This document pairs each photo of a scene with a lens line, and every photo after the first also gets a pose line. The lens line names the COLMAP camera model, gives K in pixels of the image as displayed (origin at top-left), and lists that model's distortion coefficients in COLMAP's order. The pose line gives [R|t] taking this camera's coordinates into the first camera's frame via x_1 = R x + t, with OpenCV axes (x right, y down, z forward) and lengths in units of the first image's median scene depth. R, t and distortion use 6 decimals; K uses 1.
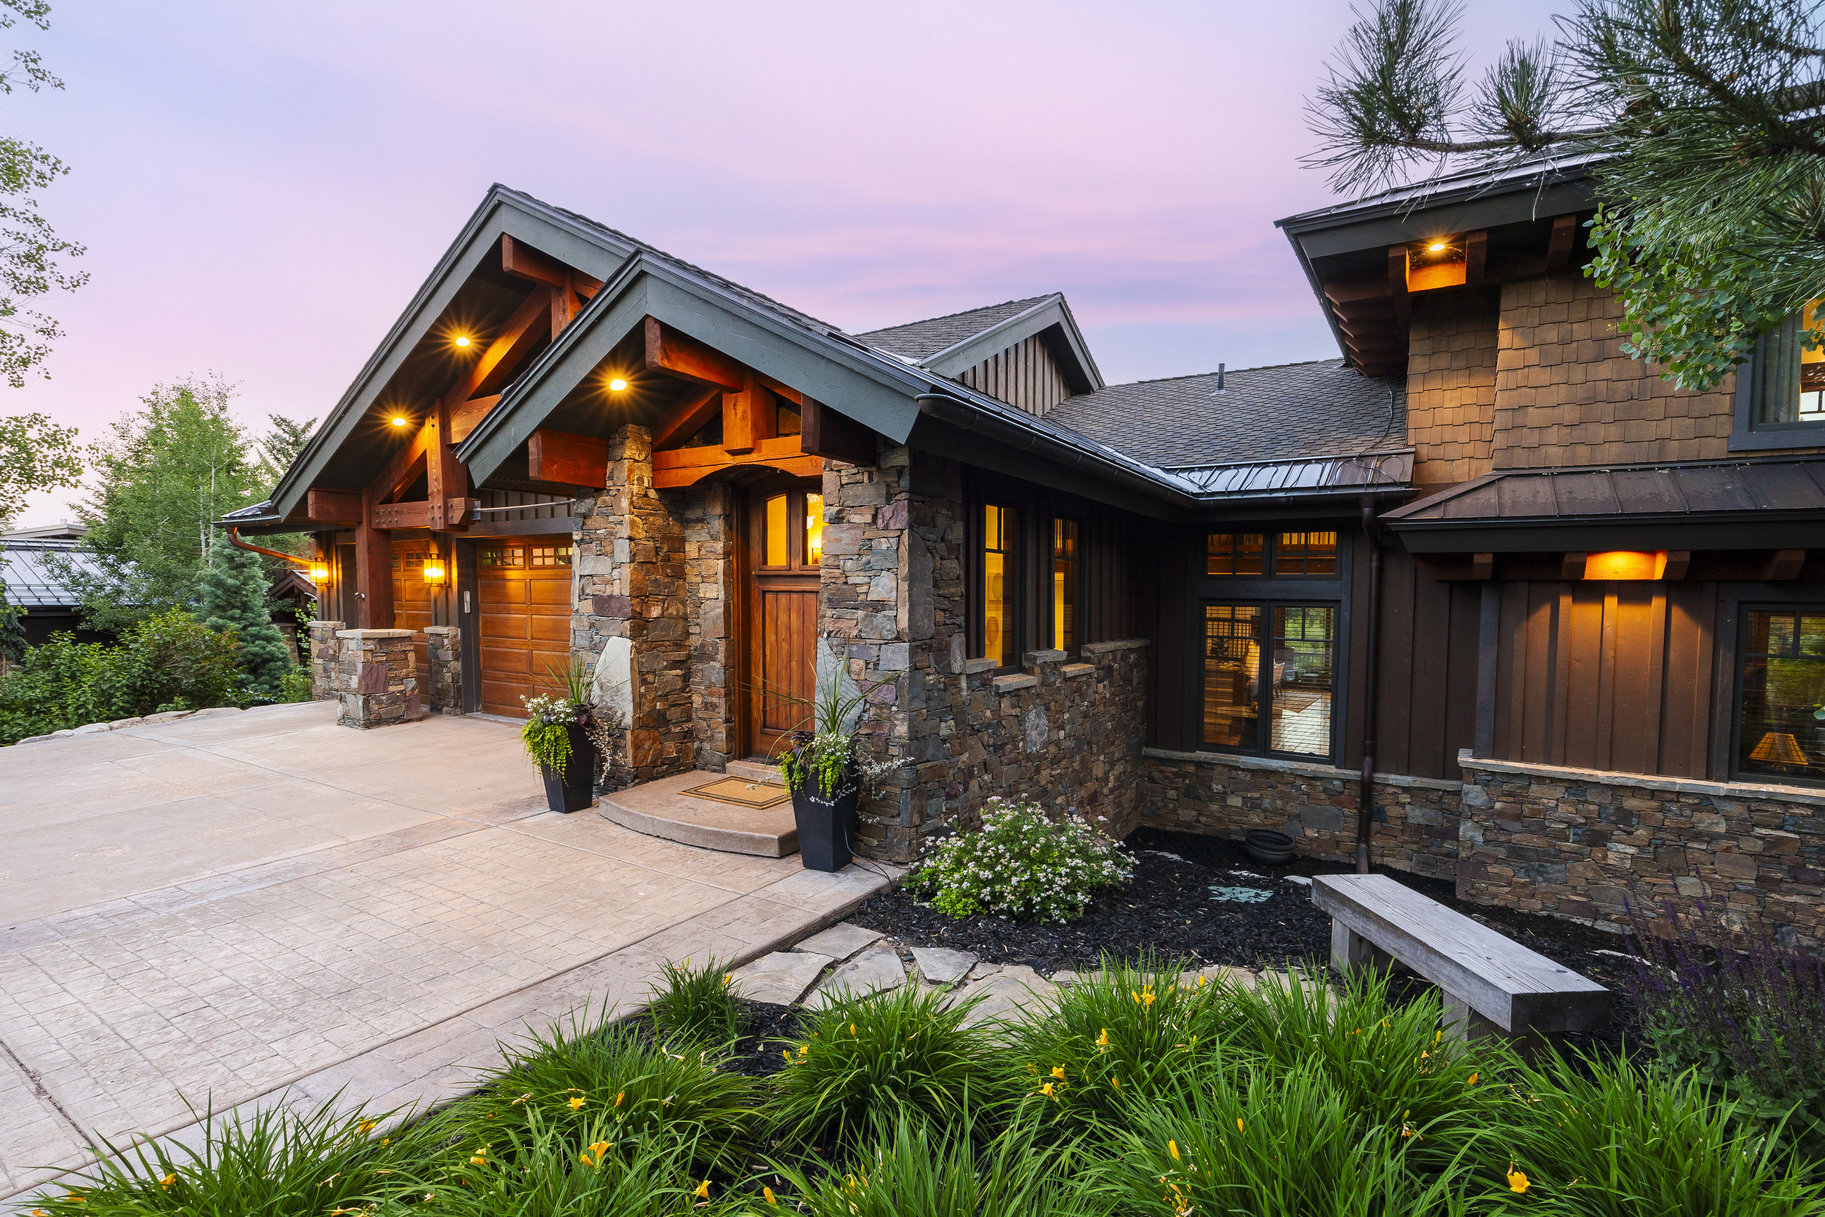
lens RADIAL K [[877.6, 0, 917.5], [0, 877.6, 599.4], [0, 0, 1]] dist [-0.002338, 0.000330]
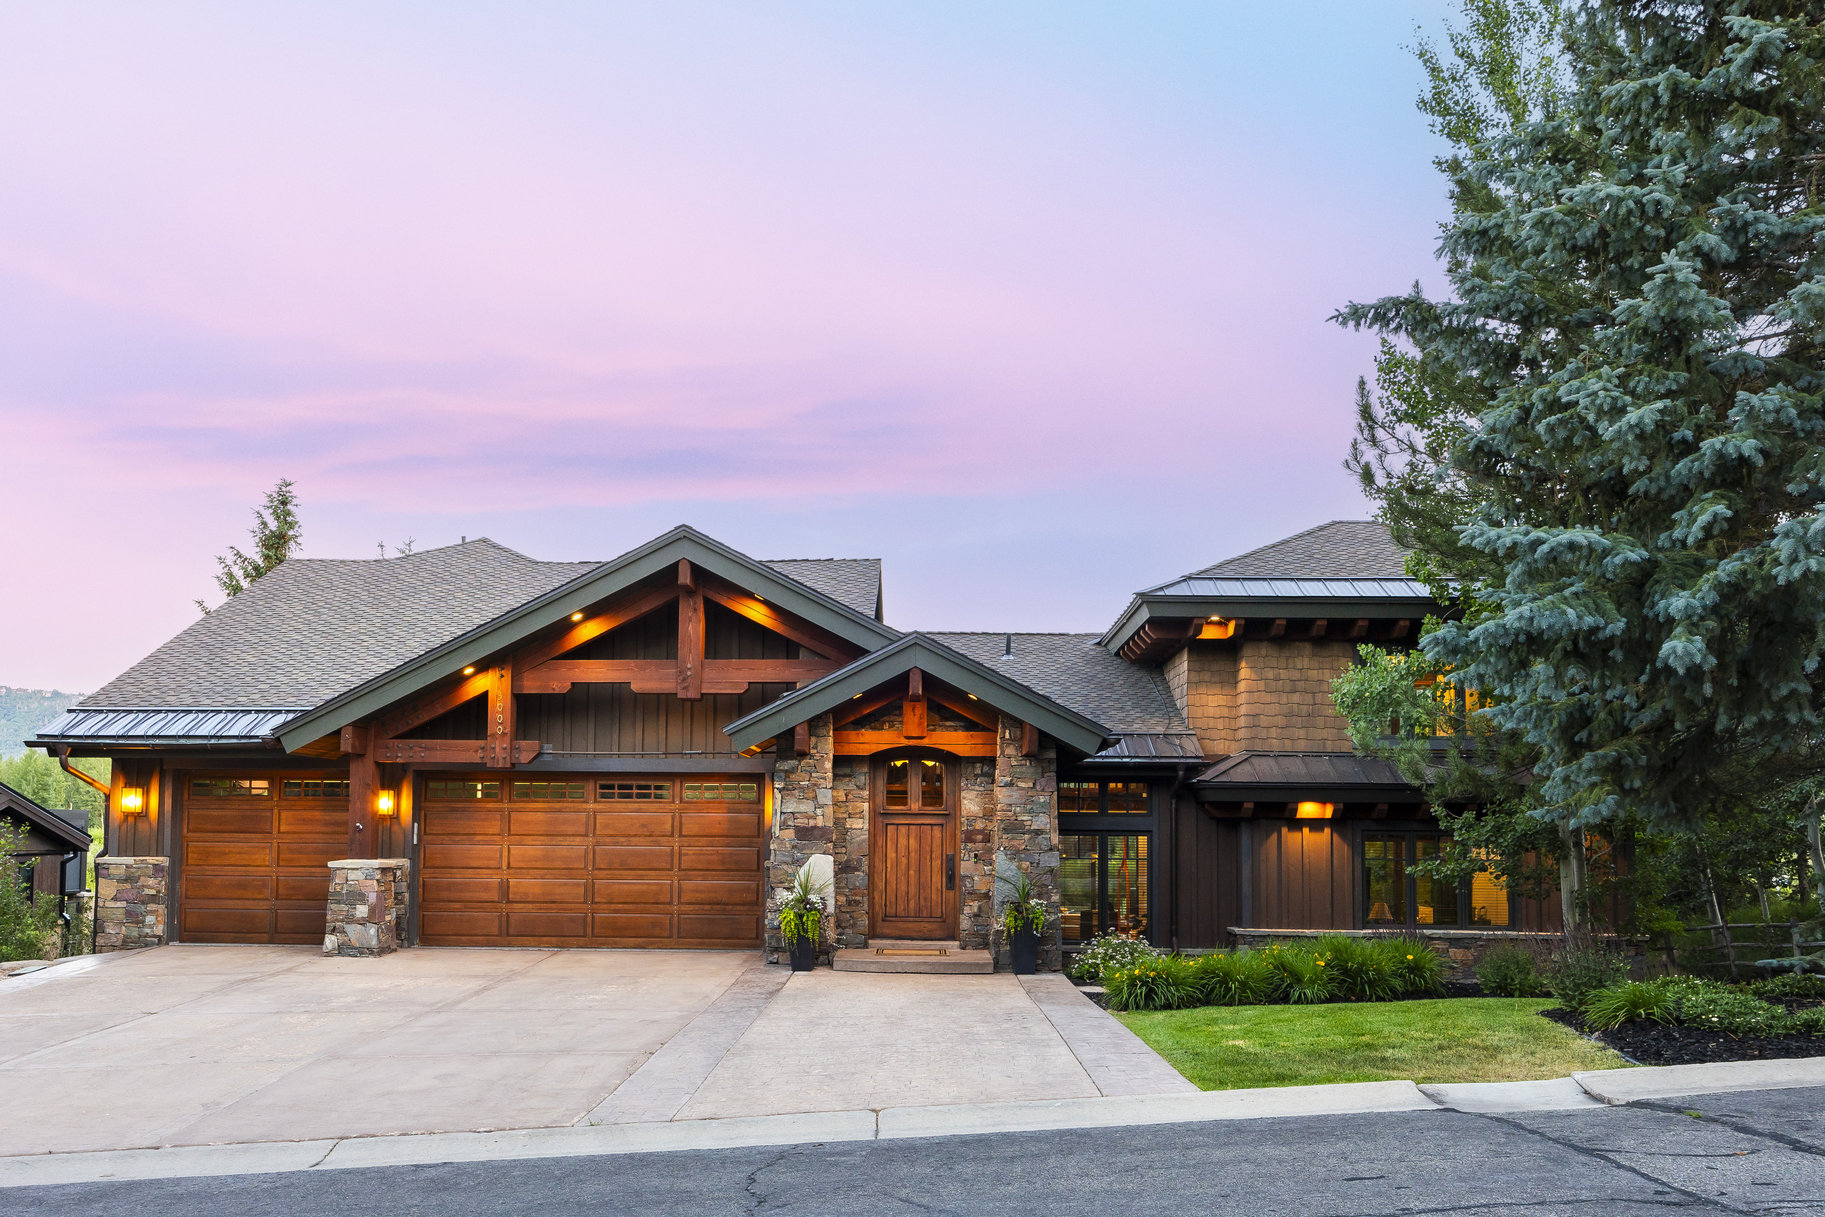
lens RADIAL K [[1320.0, 0, 911.1], [0, 1320.0, 612.5], [0, 0, 1]] dist [-0.010156, -0.002136]
pose [[0.886325, 0.075006, 0.456948, -1.185493], [0.001918, 0.986191, -0.165600, 0.007982], [-0.463059, 0.147652, 0.873942, -1.036718]]
